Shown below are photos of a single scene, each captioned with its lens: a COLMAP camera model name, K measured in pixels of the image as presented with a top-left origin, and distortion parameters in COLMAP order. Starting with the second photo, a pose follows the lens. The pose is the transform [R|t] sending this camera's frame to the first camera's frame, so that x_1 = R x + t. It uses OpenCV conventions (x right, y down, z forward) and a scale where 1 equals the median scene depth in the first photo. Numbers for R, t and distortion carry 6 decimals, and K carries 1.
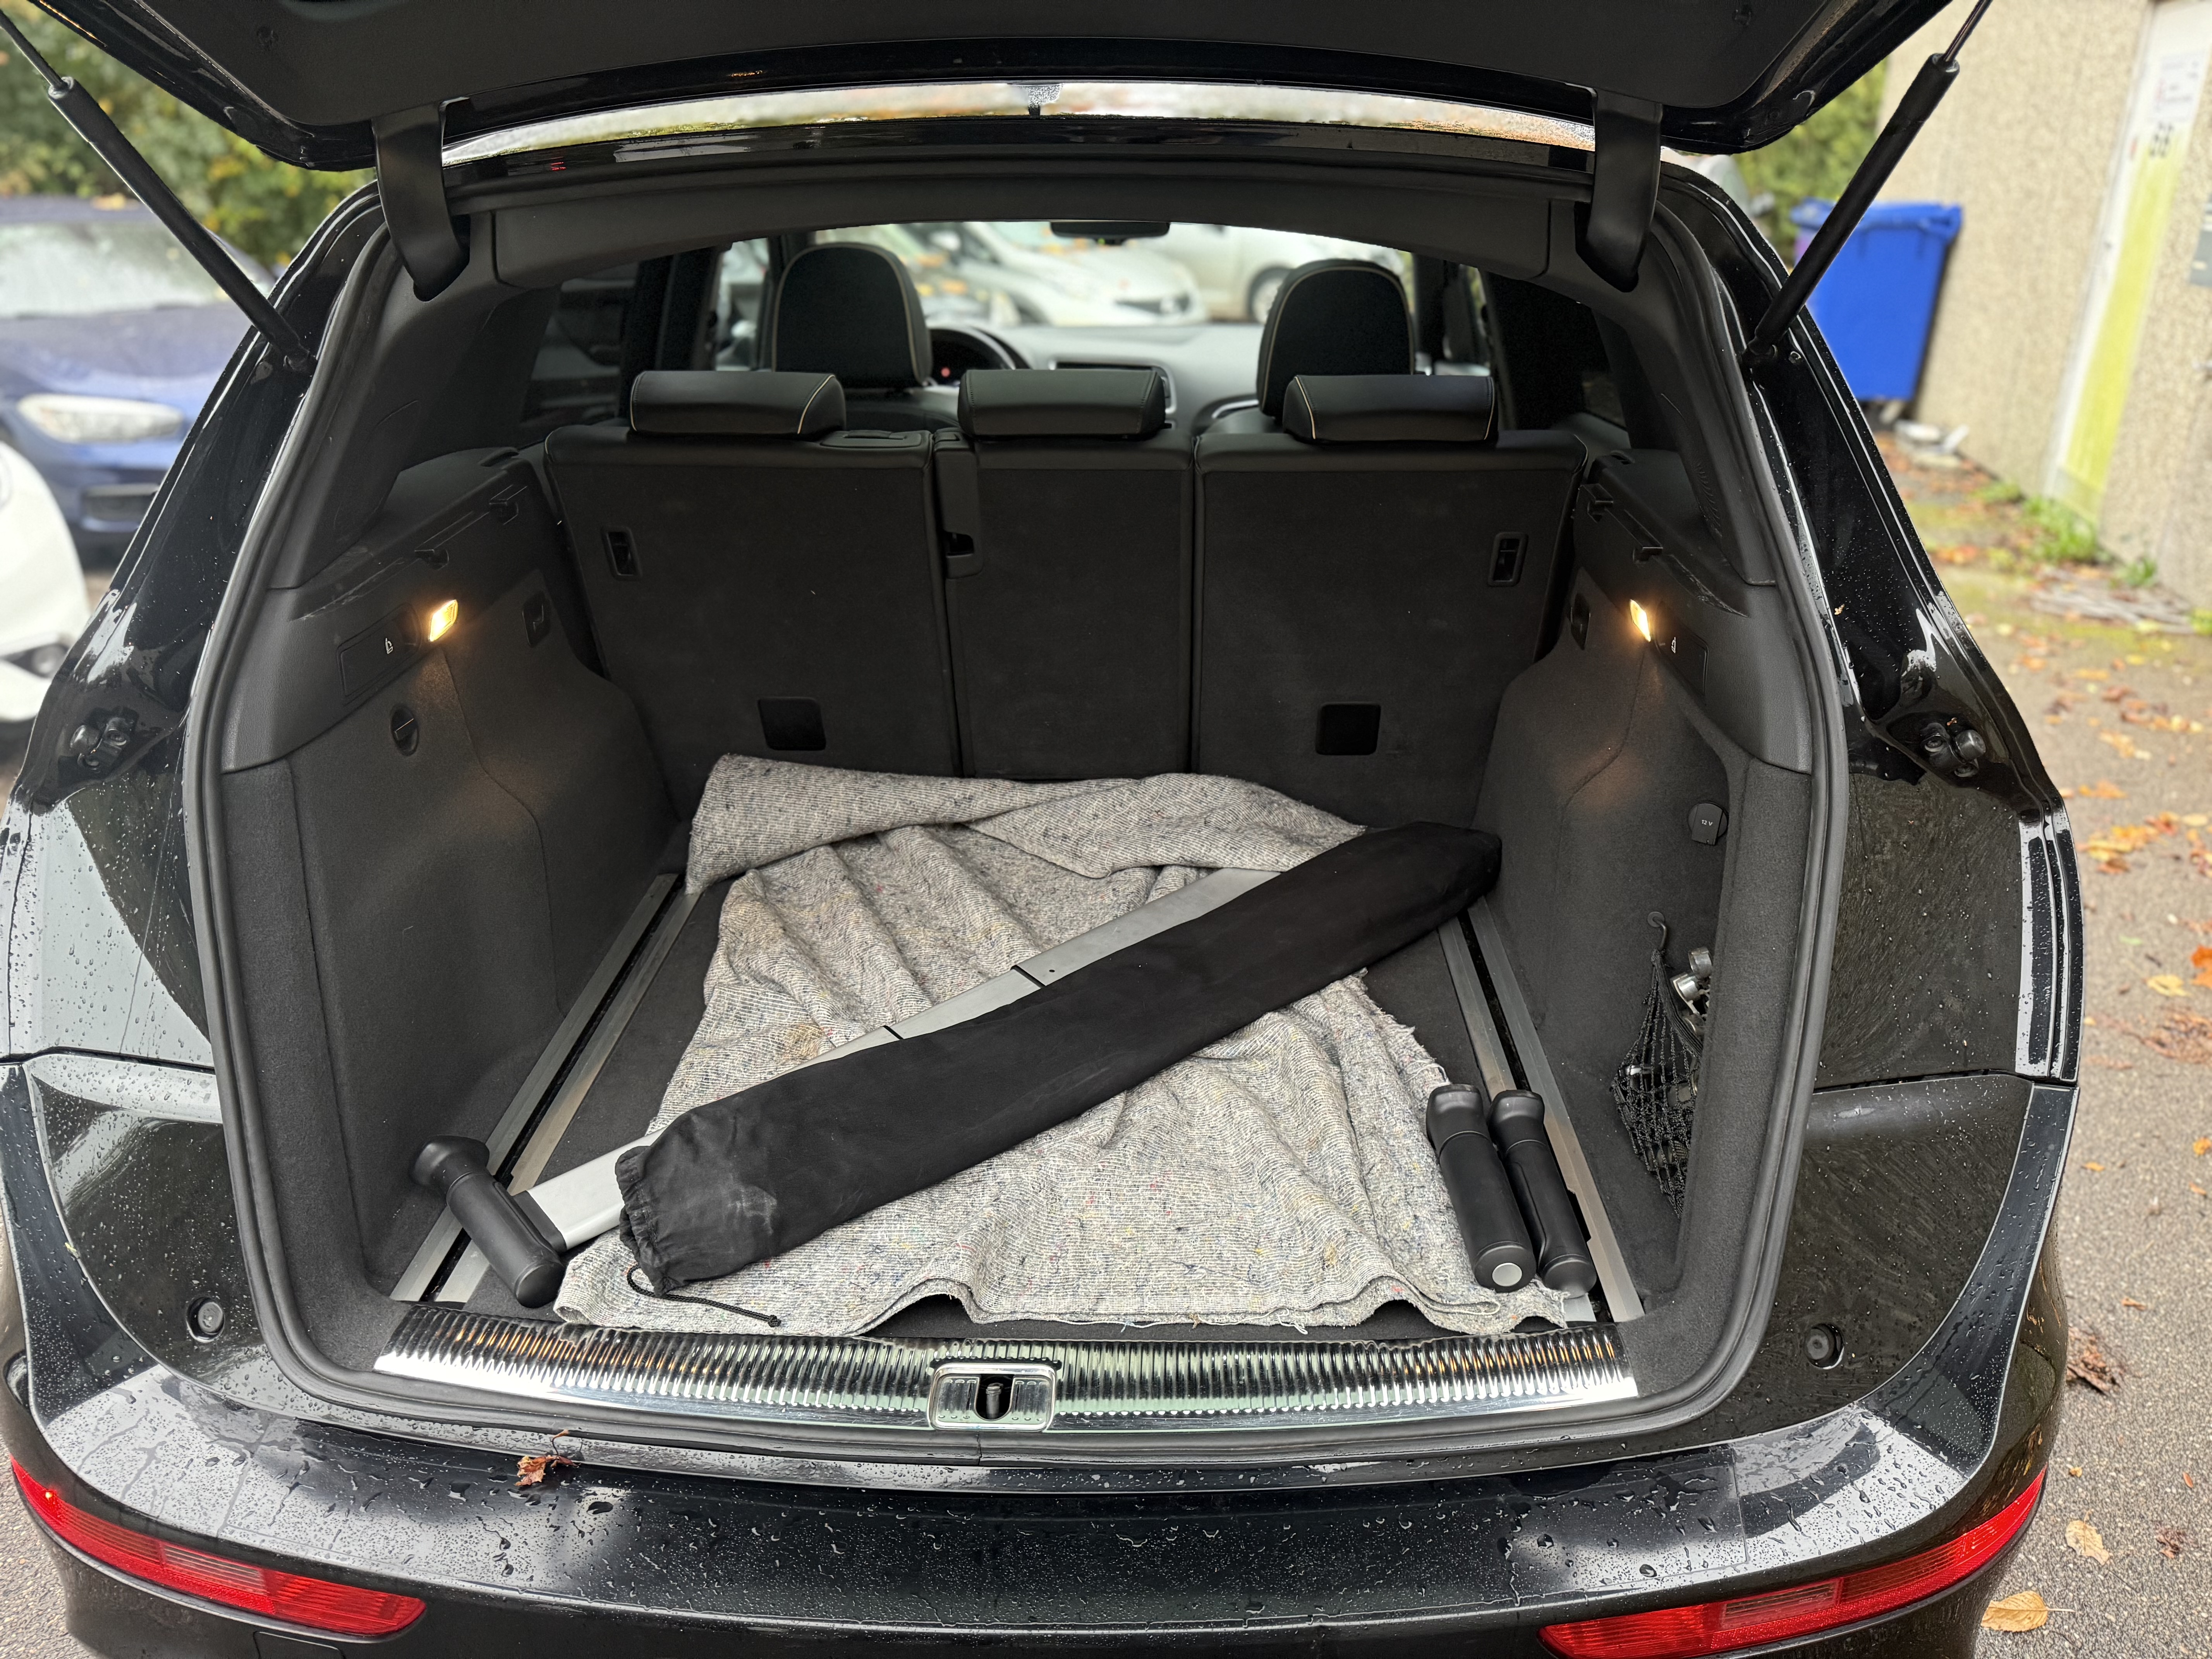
lens RADIAL K [[1685.6, 0, 1100.0], [0, 1685.6, 899.3], [0, 0, 1]] dist [-0.000609, -0.009025]
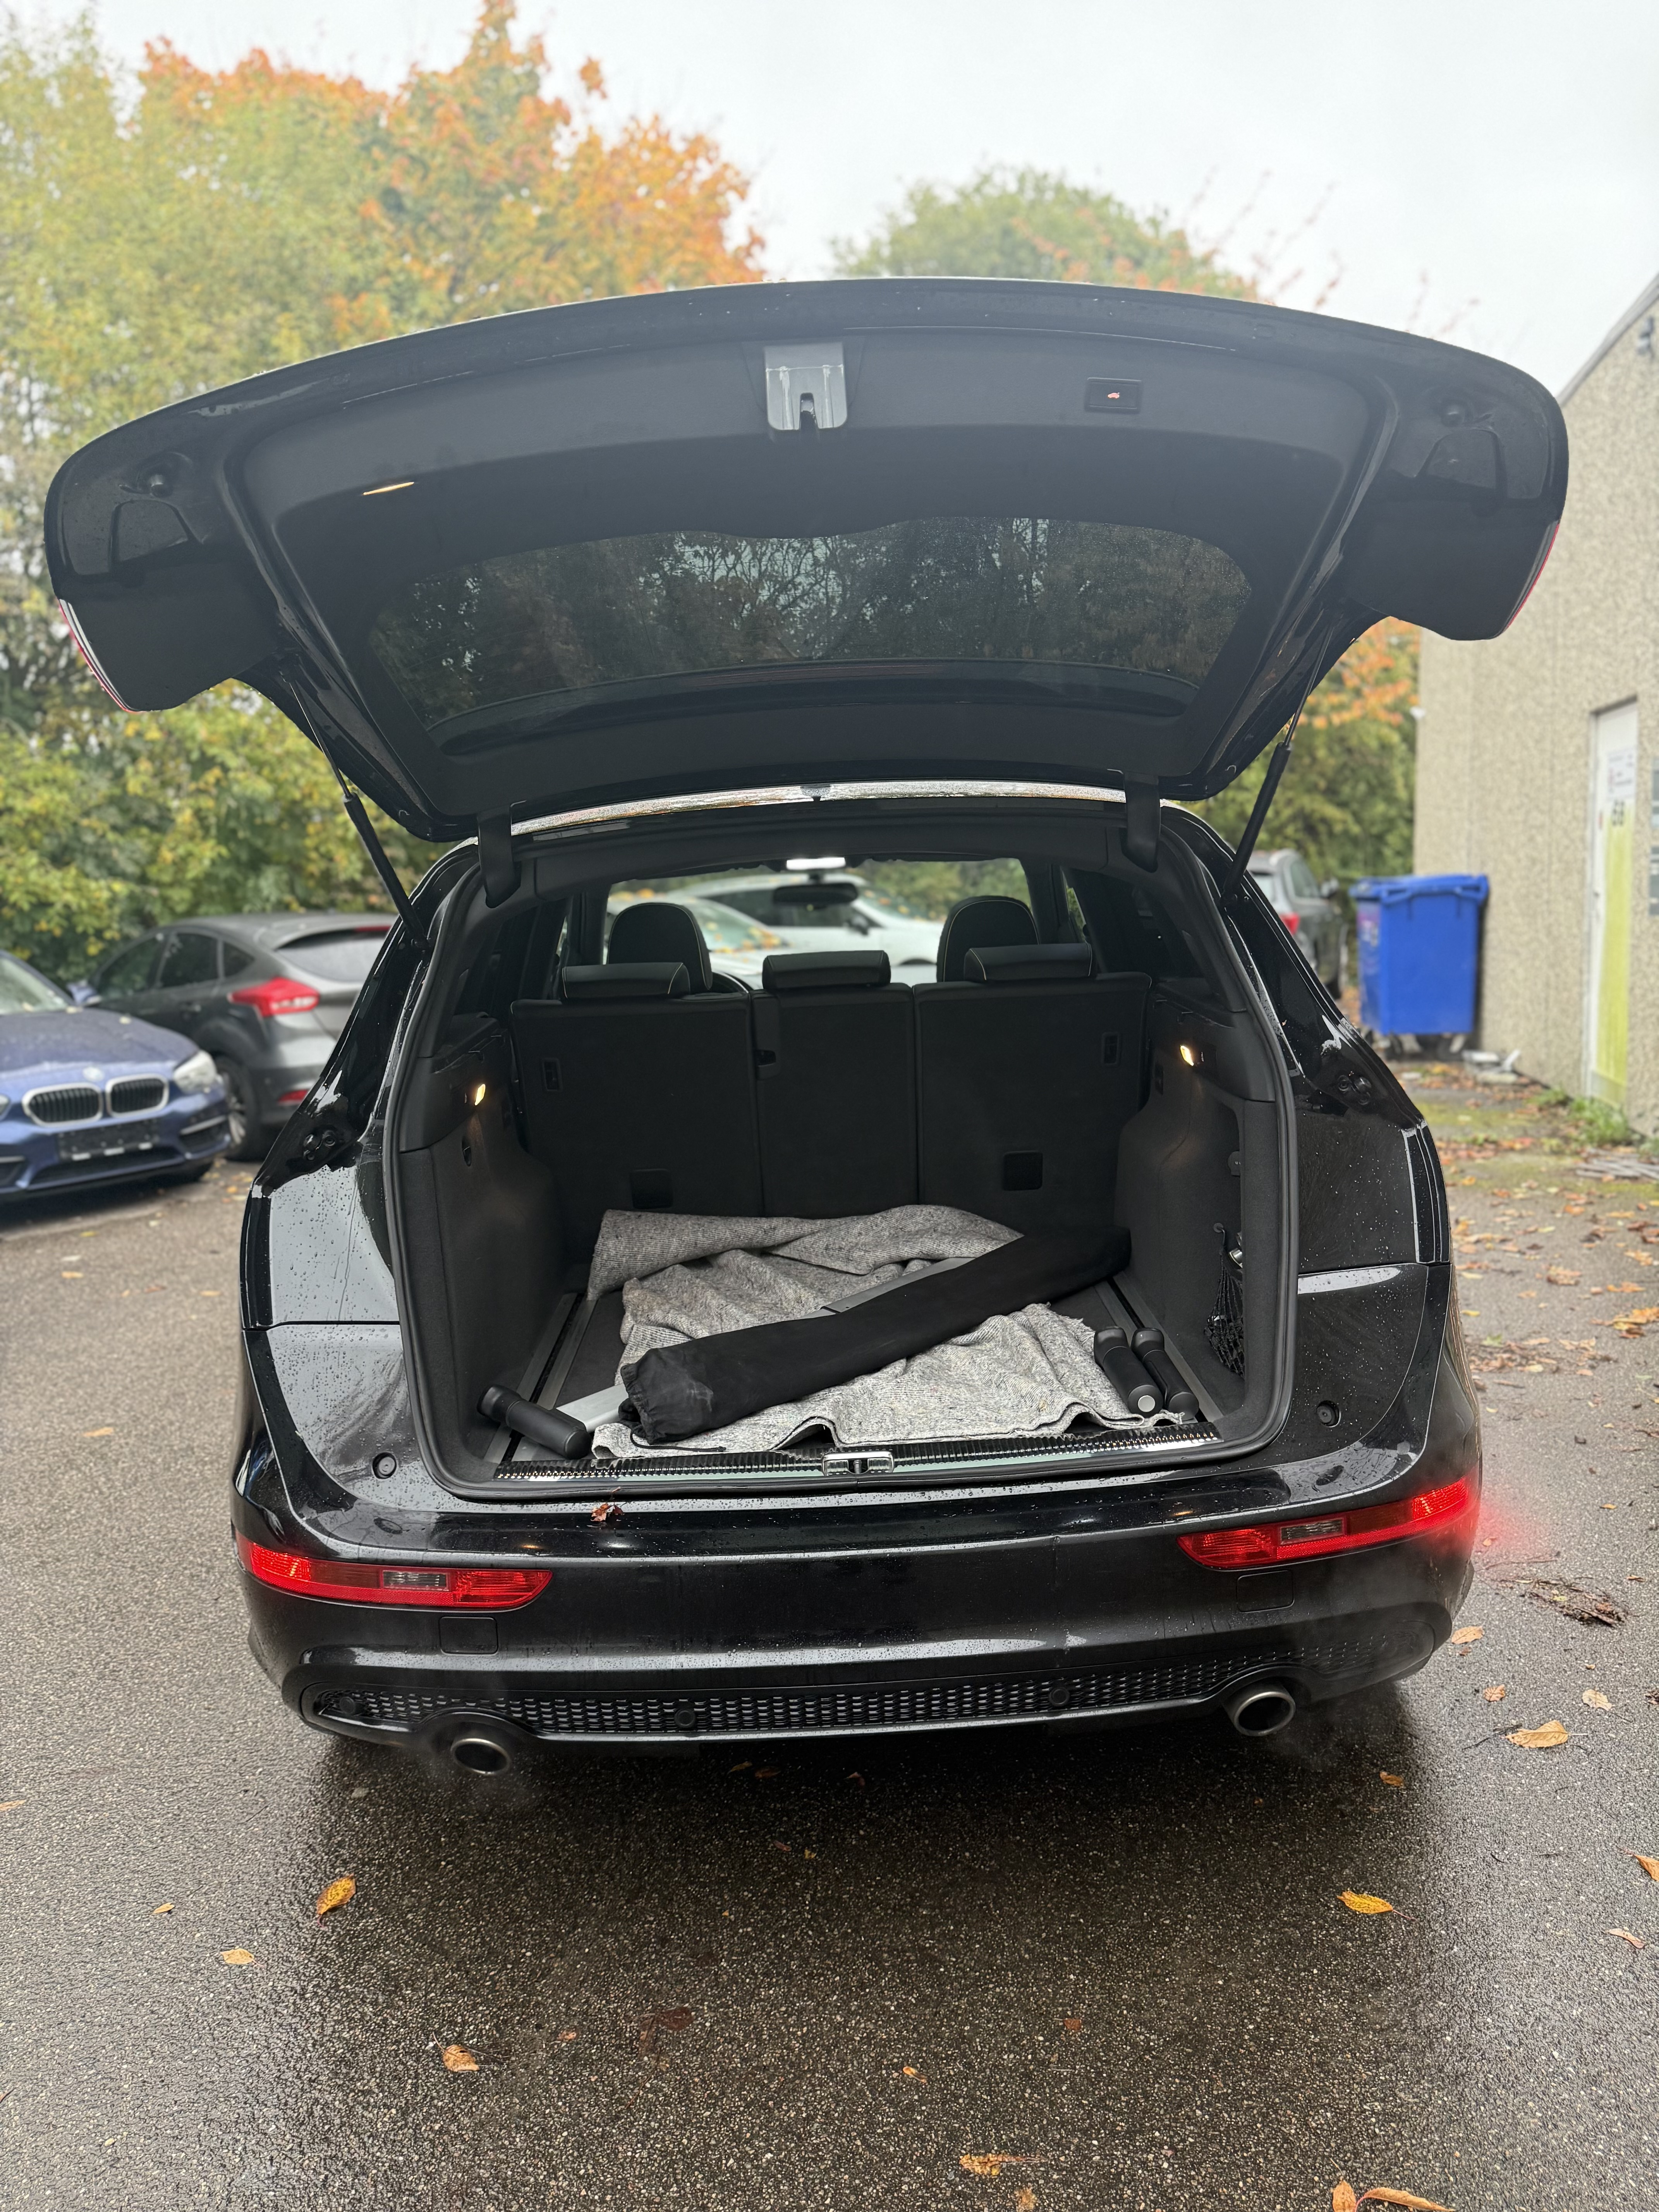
lens RADIAL K [[1678.6, 0, 825.7], [0, 1678.6, 1115.4], [0, 0, 1]] dist [-0.000830, -0.008055]
pose [[0.997636, -0.051690, 0.045291, -0.039073], [0.062085, 0.960460, -0.271408, 0.103896], [-0.029471, 0.273579, 0.961398, -0.190522]]
